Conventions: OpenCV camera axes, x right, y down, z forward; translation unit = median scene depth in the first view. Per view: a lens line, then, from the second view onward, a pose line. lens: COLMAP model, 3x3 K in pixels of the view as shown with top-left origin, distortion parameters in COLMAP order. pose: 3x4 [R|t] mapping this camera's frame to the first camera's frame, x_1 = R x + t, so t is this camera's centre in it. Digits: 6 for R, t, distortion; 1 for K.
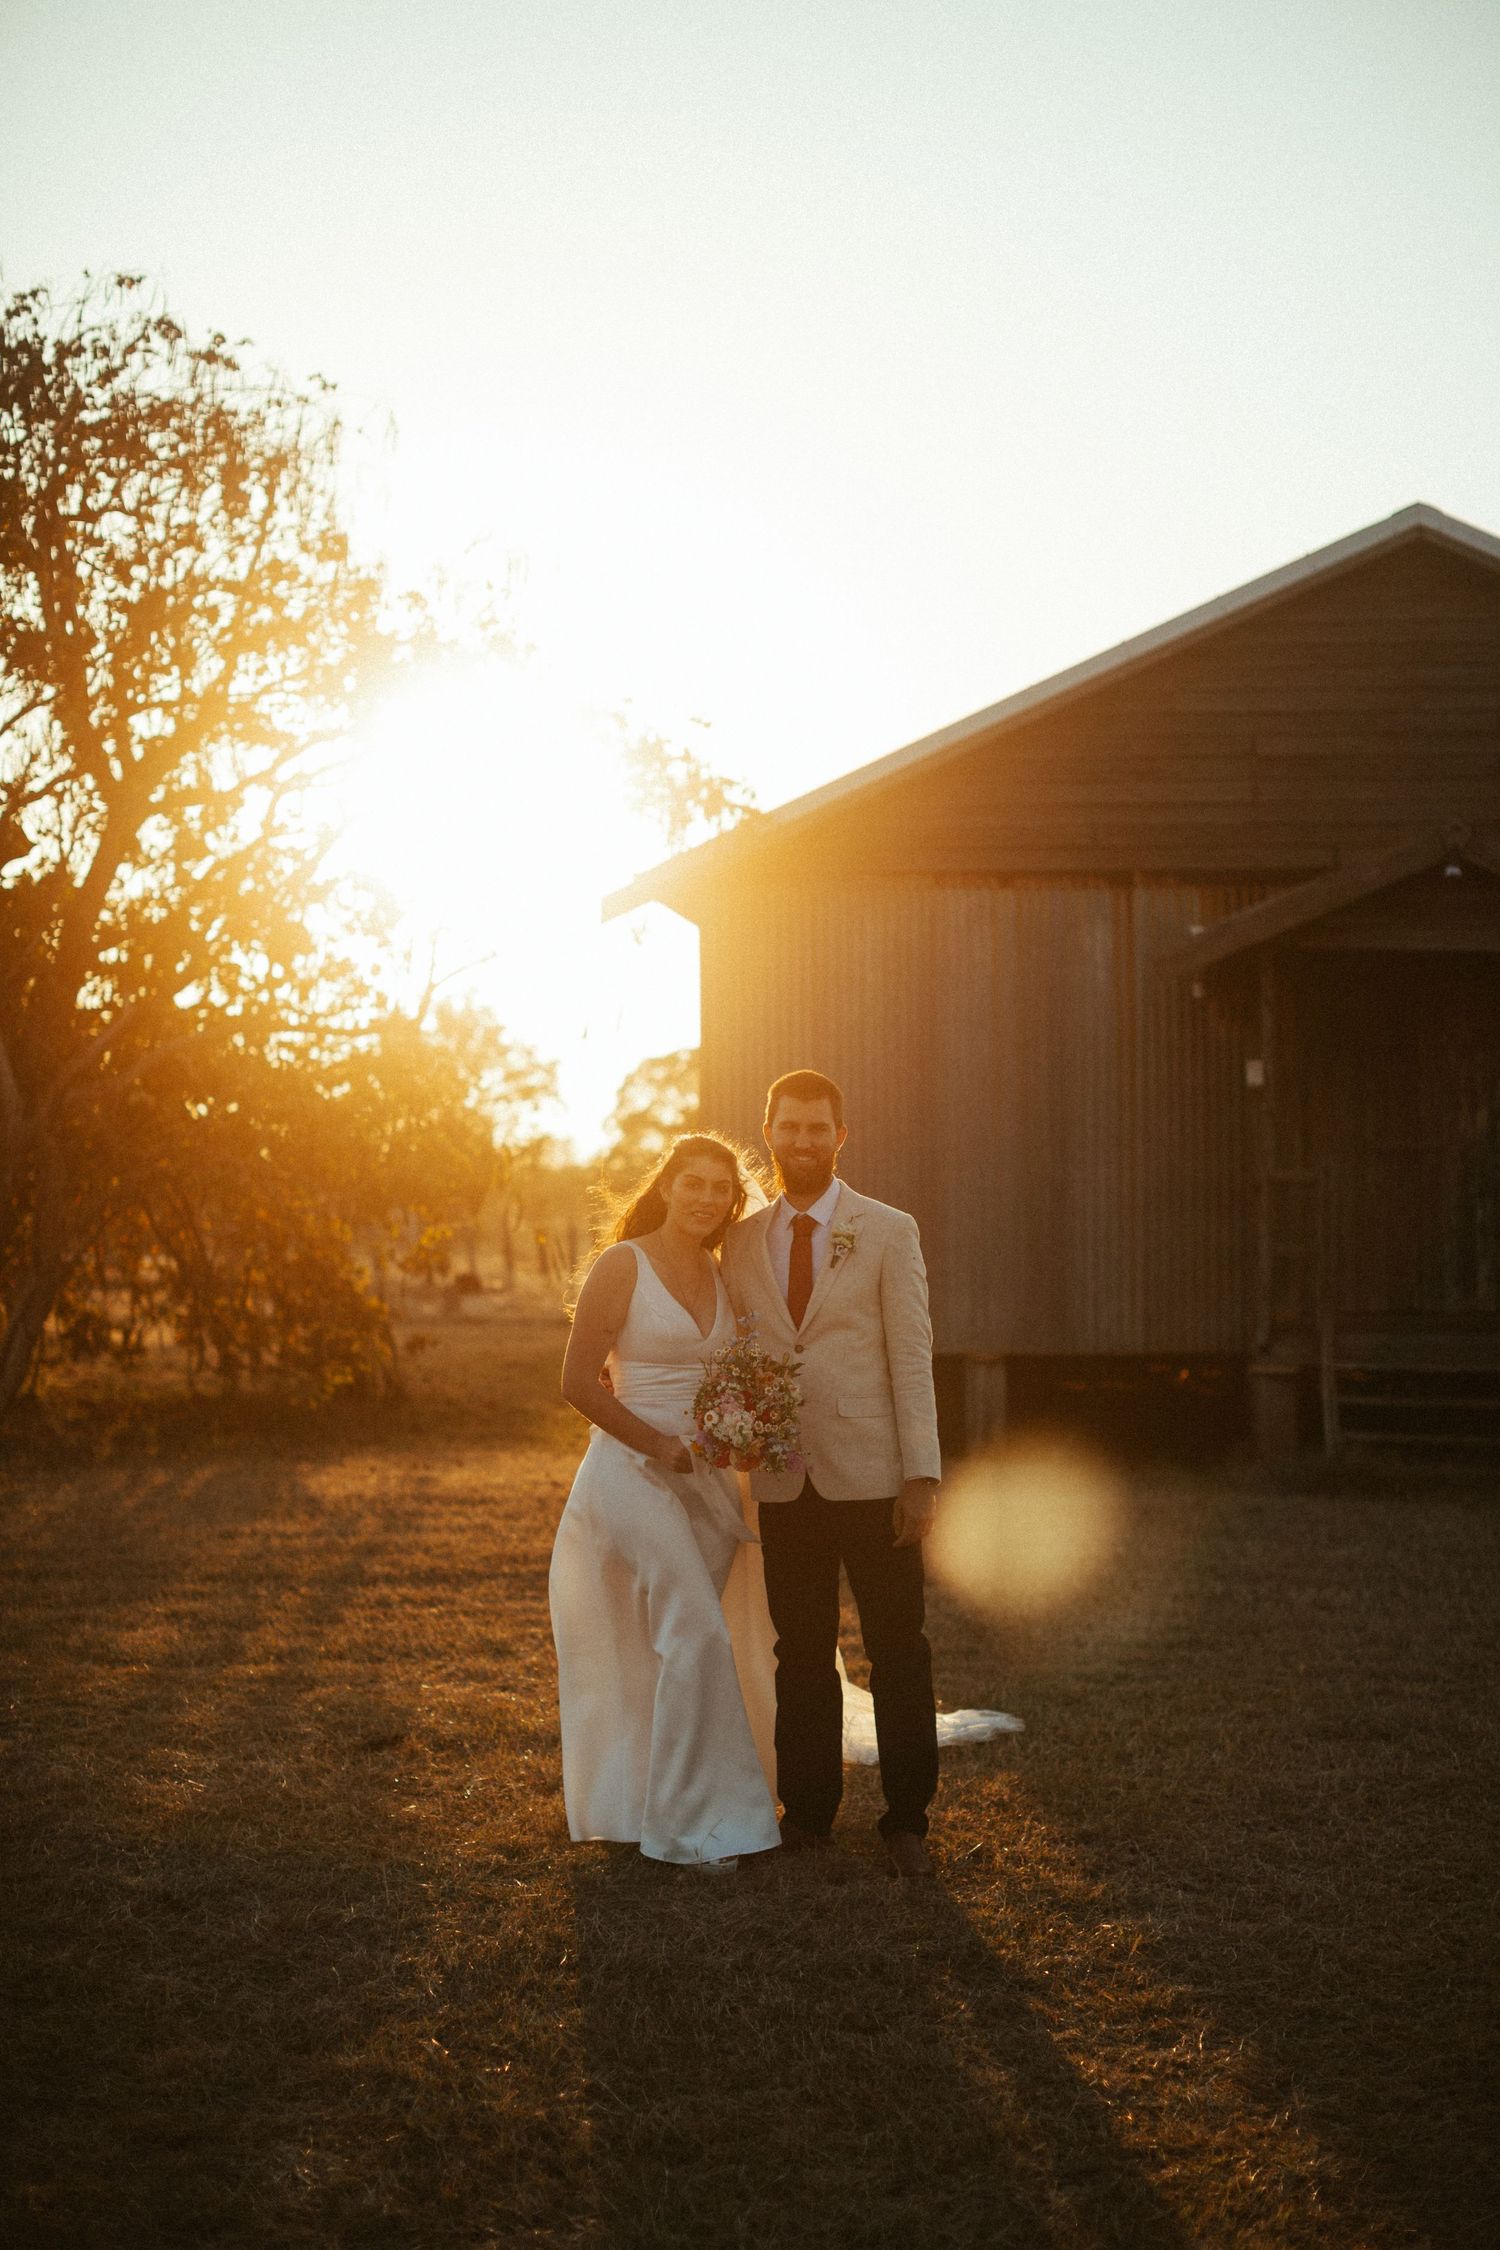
lens RADIAL K [[3181.5, 0, 749.1], [0, 3181.5, 1137.4], [0, 0, 1]] dist [-0.133686, 0.000000]
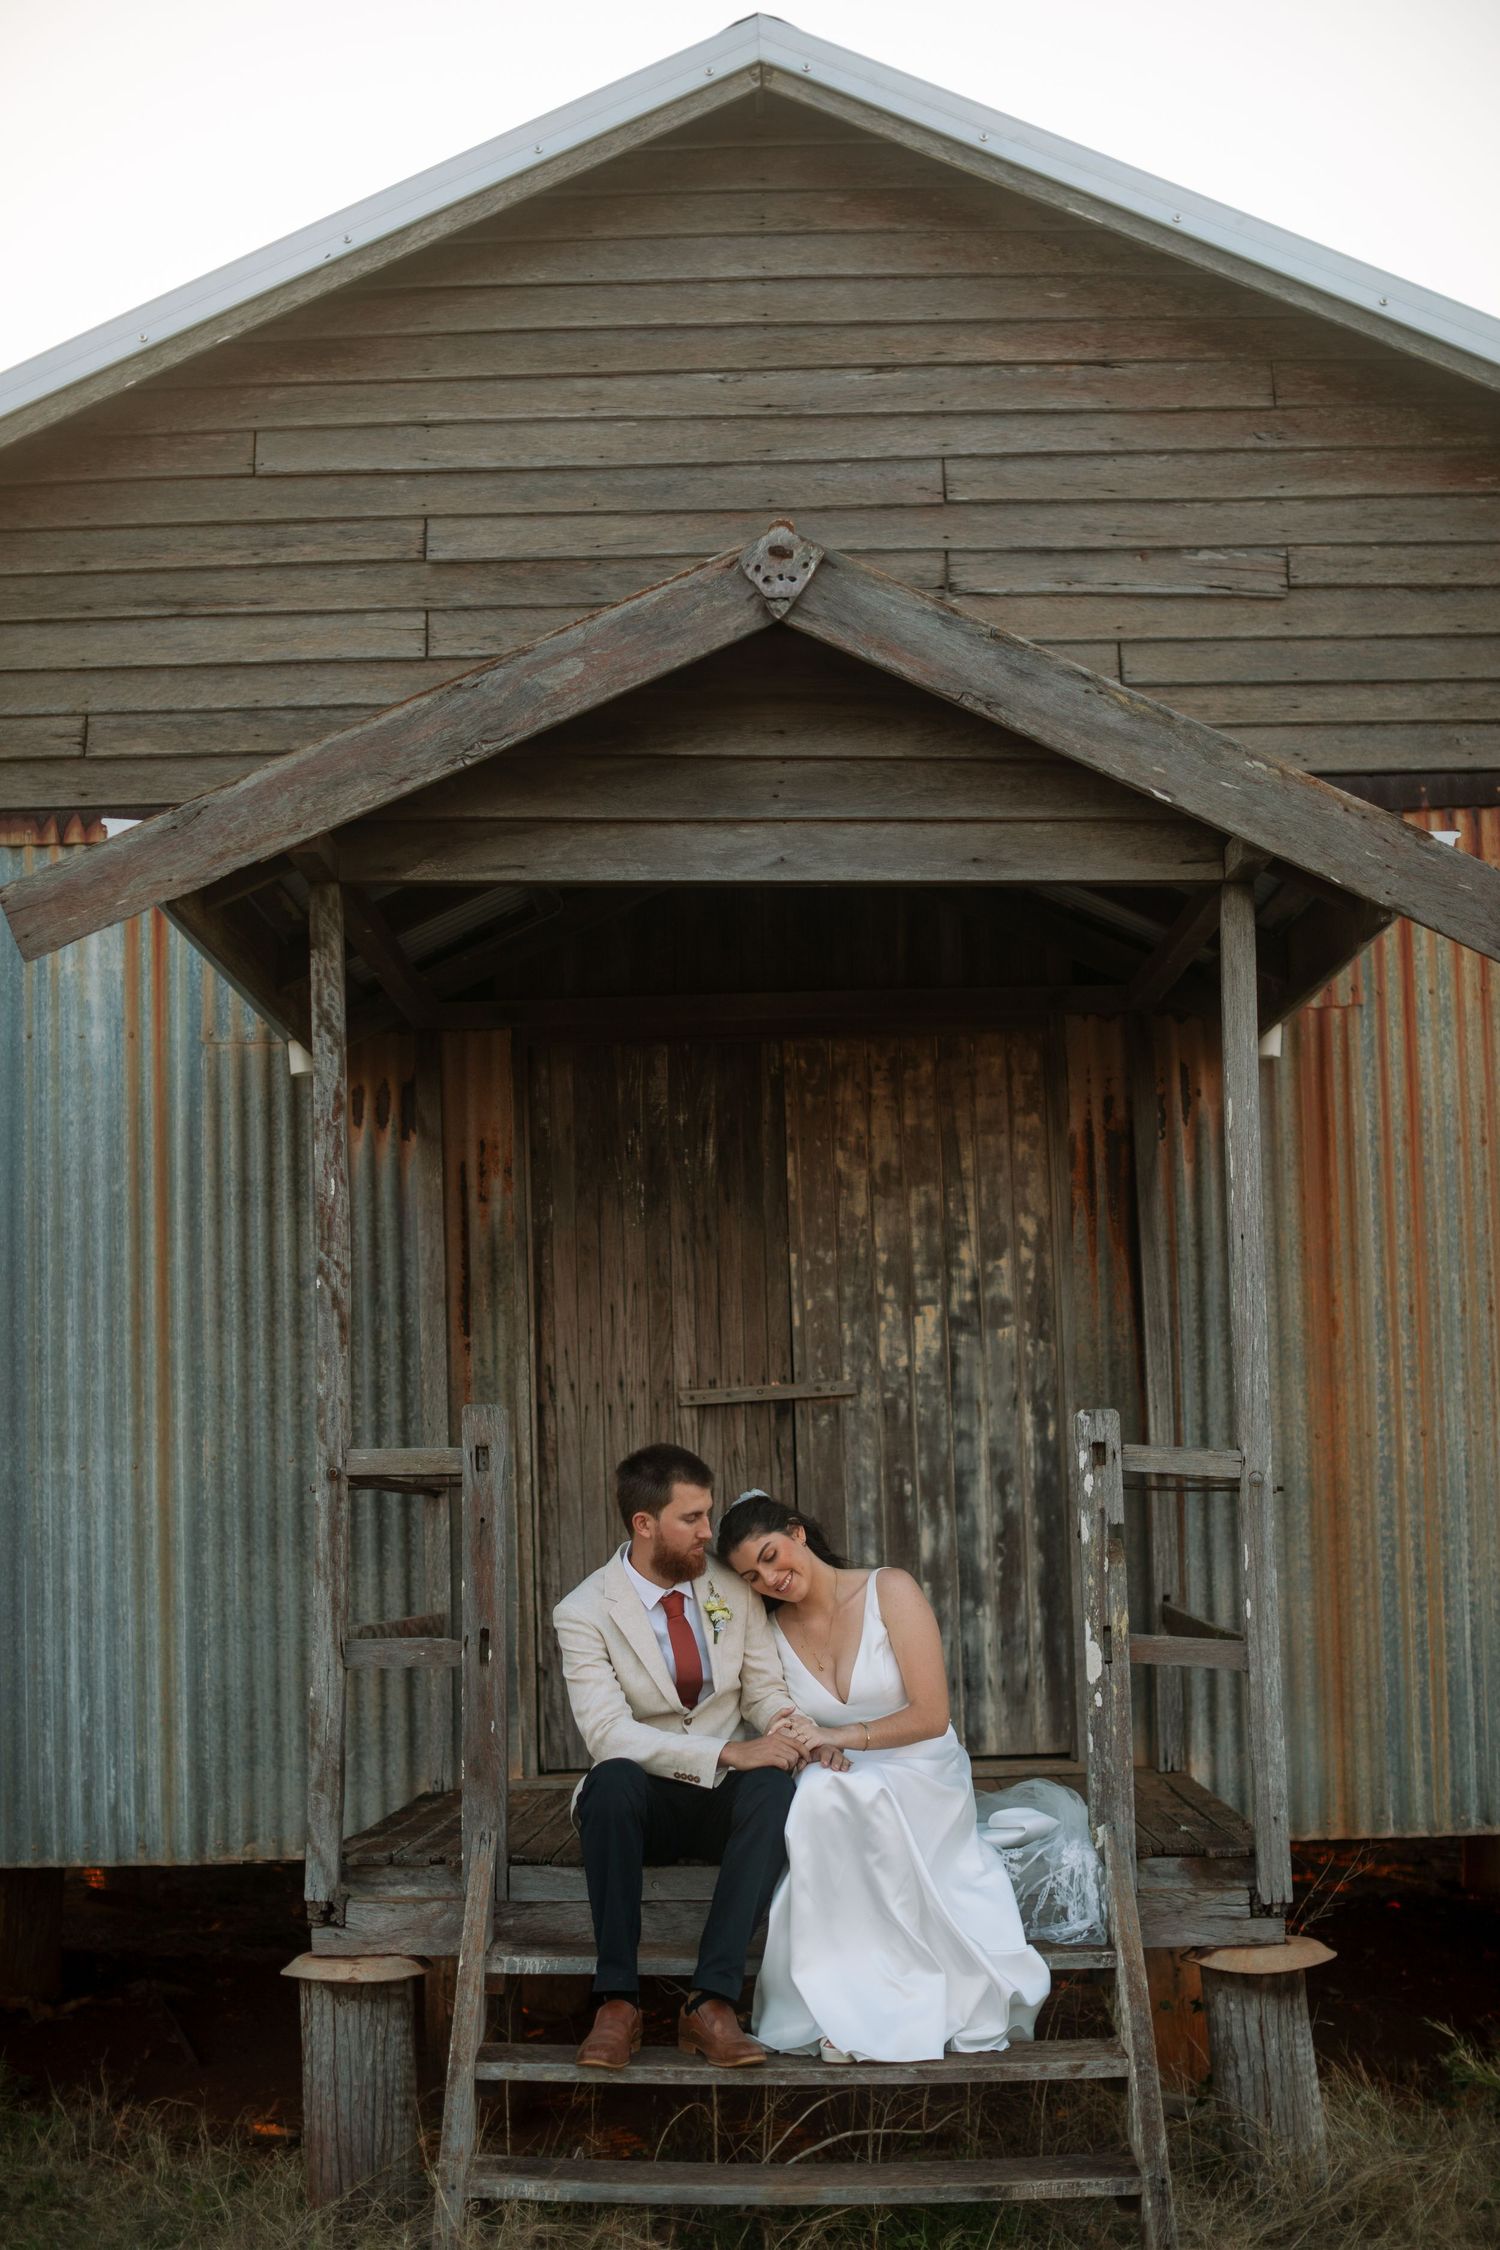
lens RADIAL K [[3181.5, 0, 726.8], [0, 3181.5, 1165.9], [0, 0, 1]] dist [-0.133686, 0.000000]
pose [[0.992184, -0.011695, 0.124233, 0.155030], [0.022016, 0.996387, -0.082028, 0.008272], [-0.122825, 0.084122, 0.988857, 0.573961]]
